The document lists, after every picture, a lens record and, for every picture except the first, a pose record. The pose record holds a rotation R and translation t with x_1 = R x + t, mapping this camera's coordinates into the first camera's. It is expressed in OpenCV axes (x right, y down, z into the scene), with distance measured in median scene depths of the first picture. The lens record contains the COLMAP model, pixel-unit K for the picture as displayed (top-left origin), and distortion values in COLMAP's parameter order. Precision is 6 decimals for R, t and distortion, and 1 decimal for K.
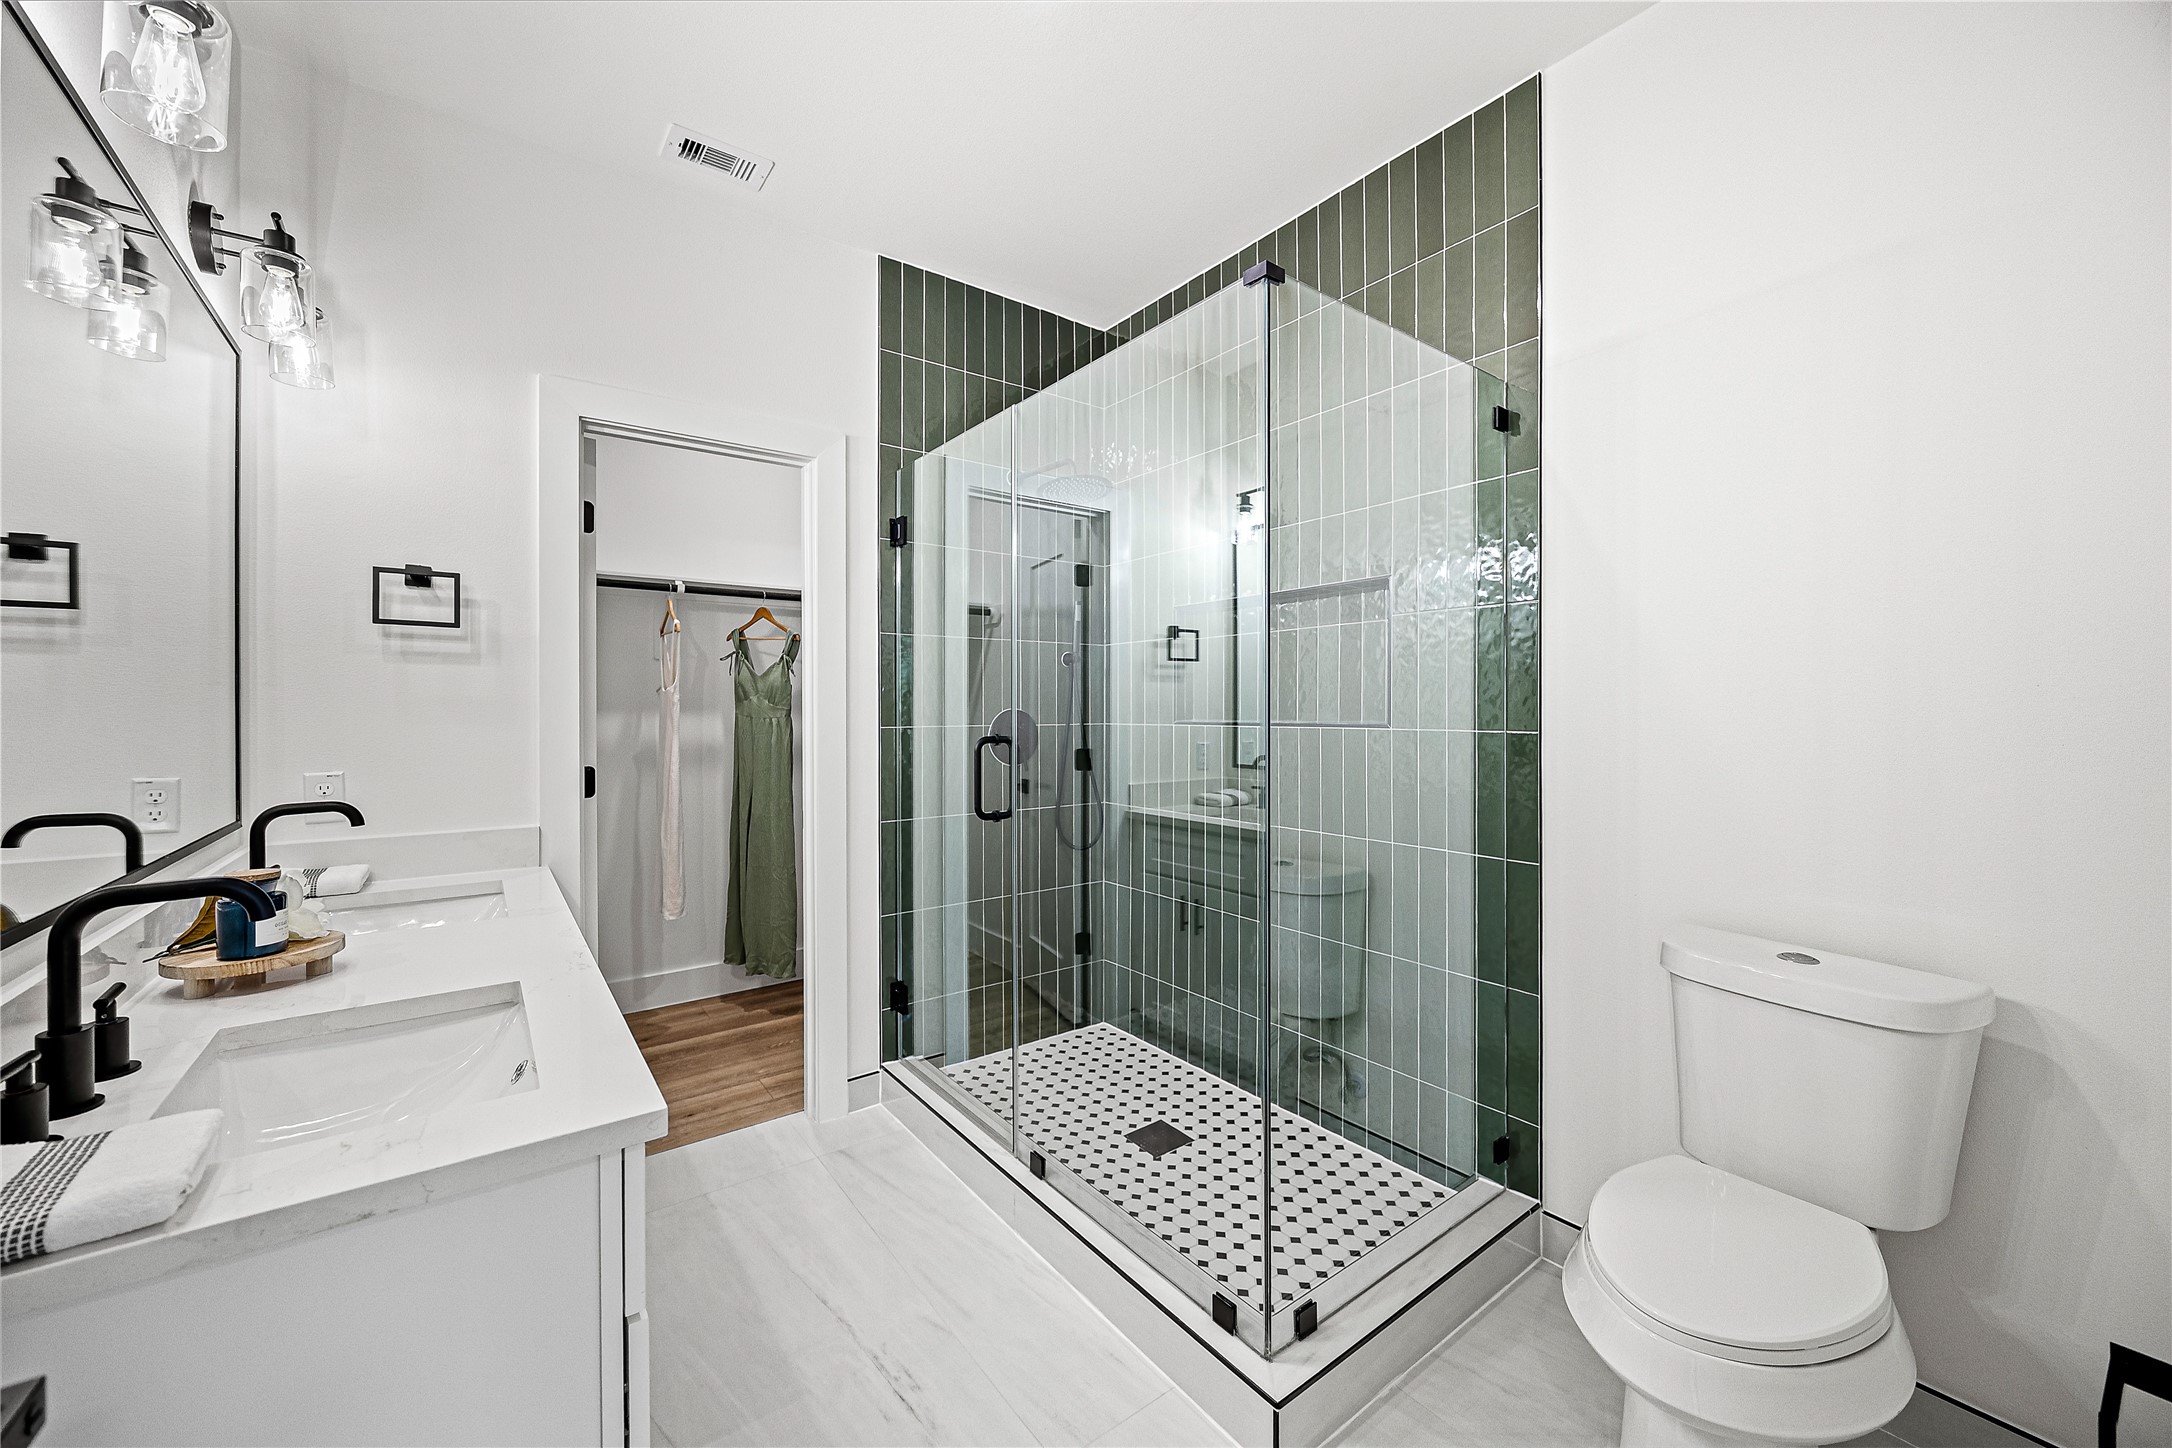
lens RADIAL K [[831.0, 0, 1074.0], [0, 831.0, 714.2], [0, 0, 1]] dist [-0.002274, -0.000244]
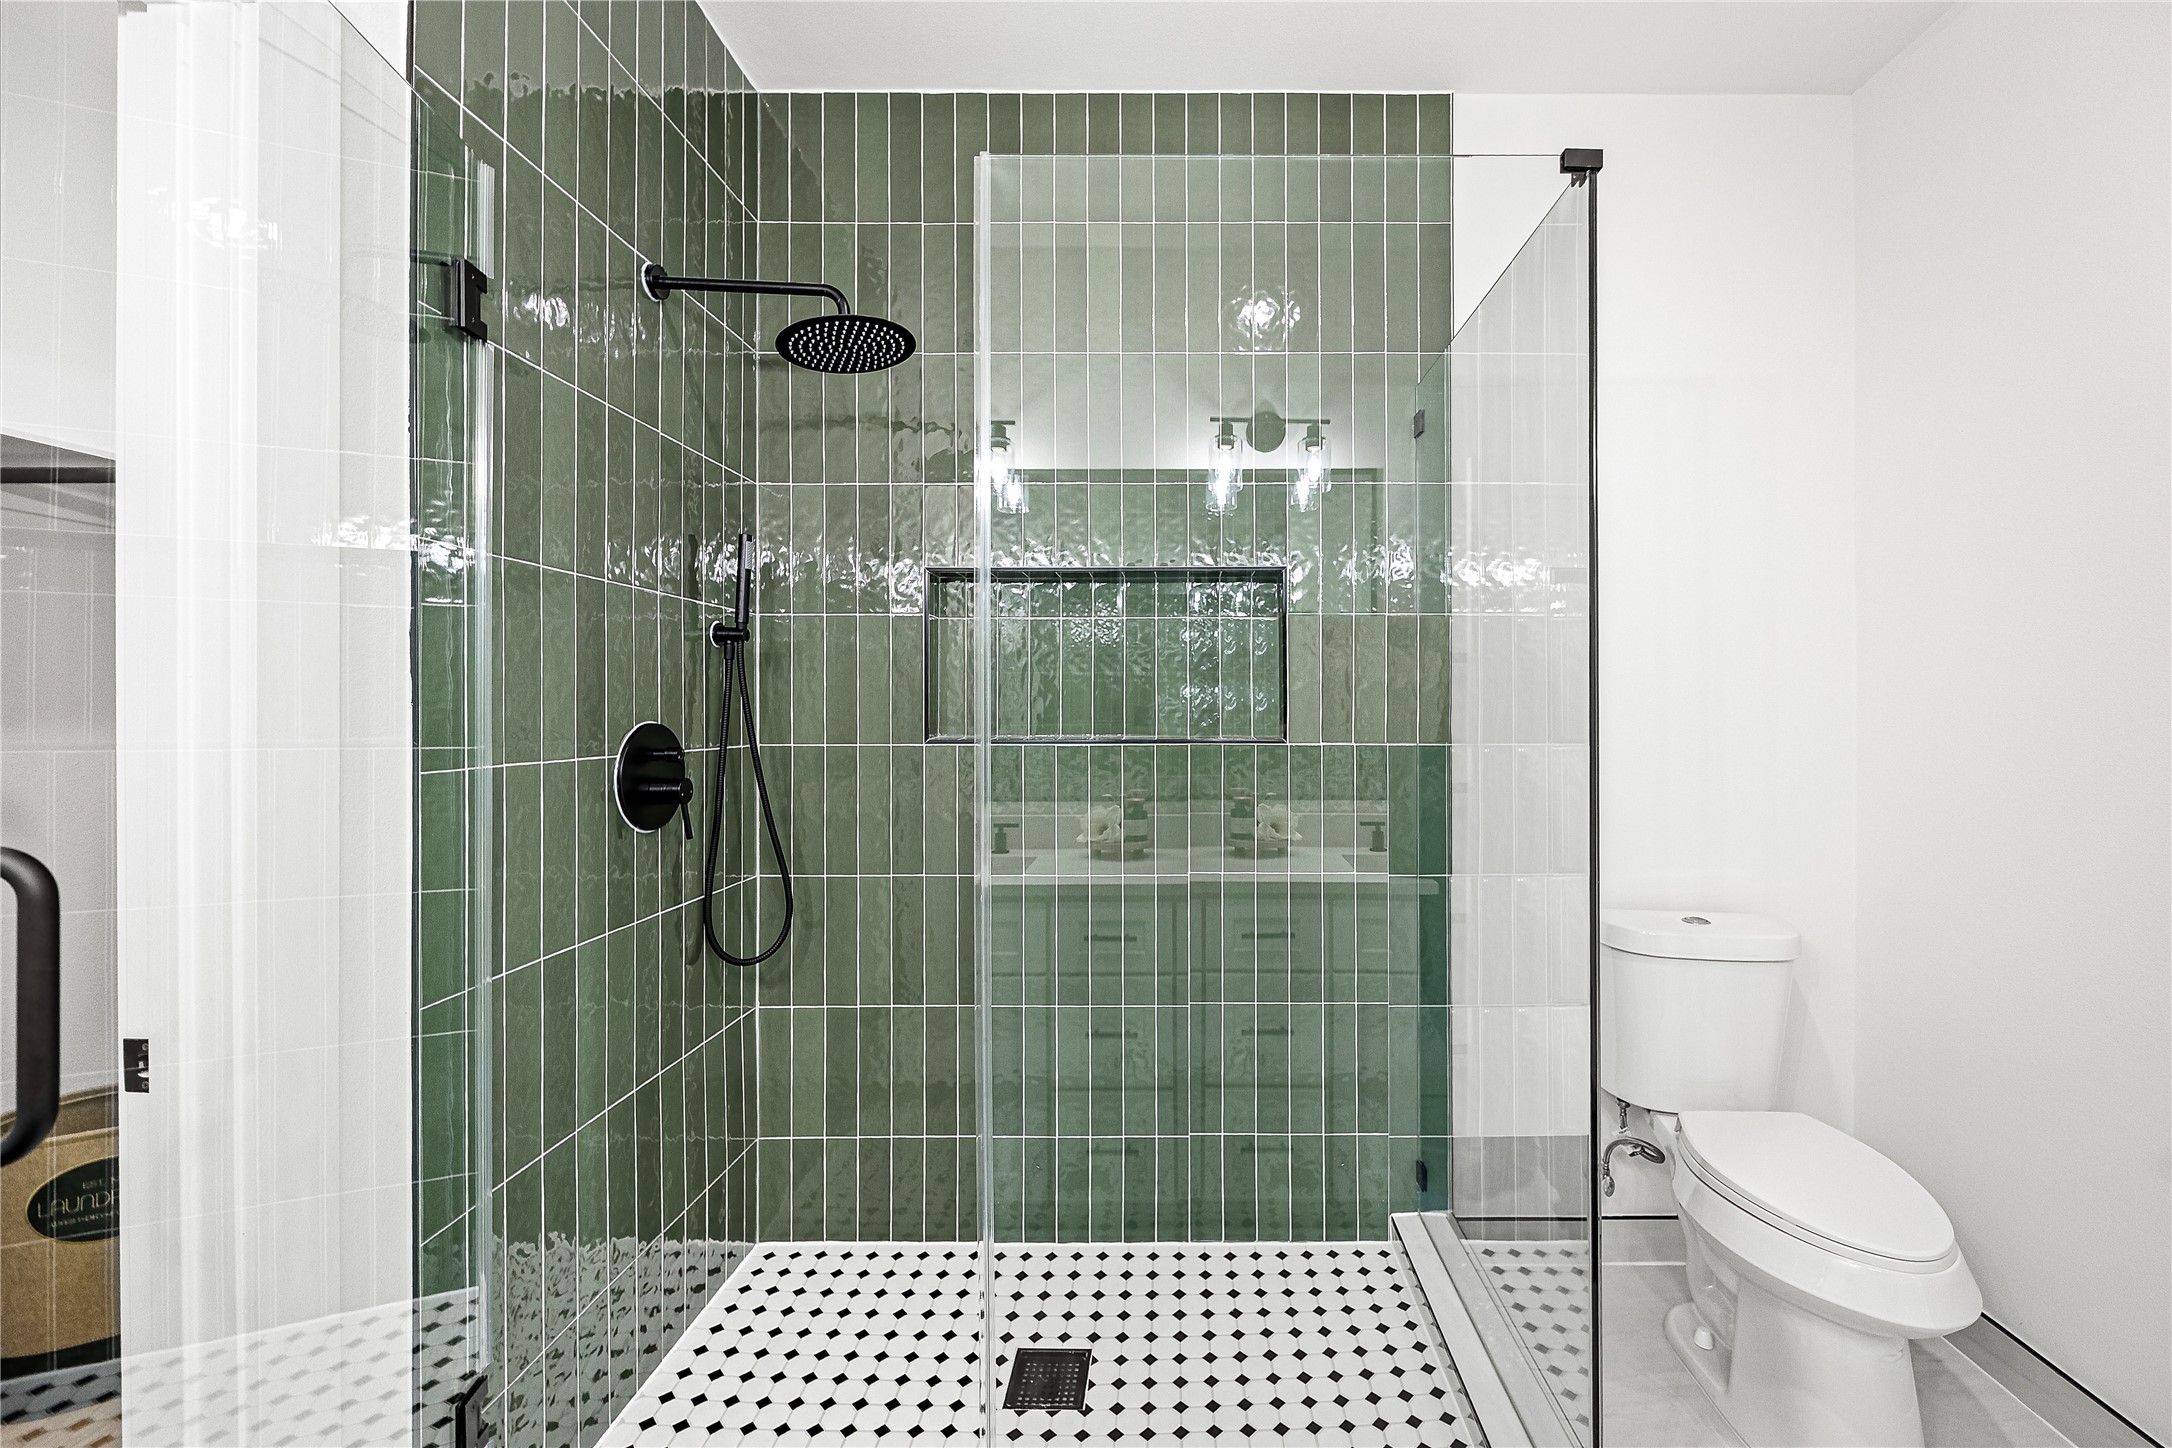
lens RADIAL K [[863.4, 0, 1085.9], [0, 863.4, 727.0], [0, 0, 1]] dist [-0.013926, -0.000108]
pose [[0.591477, -0.003625, 0.806313, -0.431395], [0.005318, 0.999986, 0.000595, -0.002210], [-0.806304, 0.003936, 0.591488, 0.588429]]
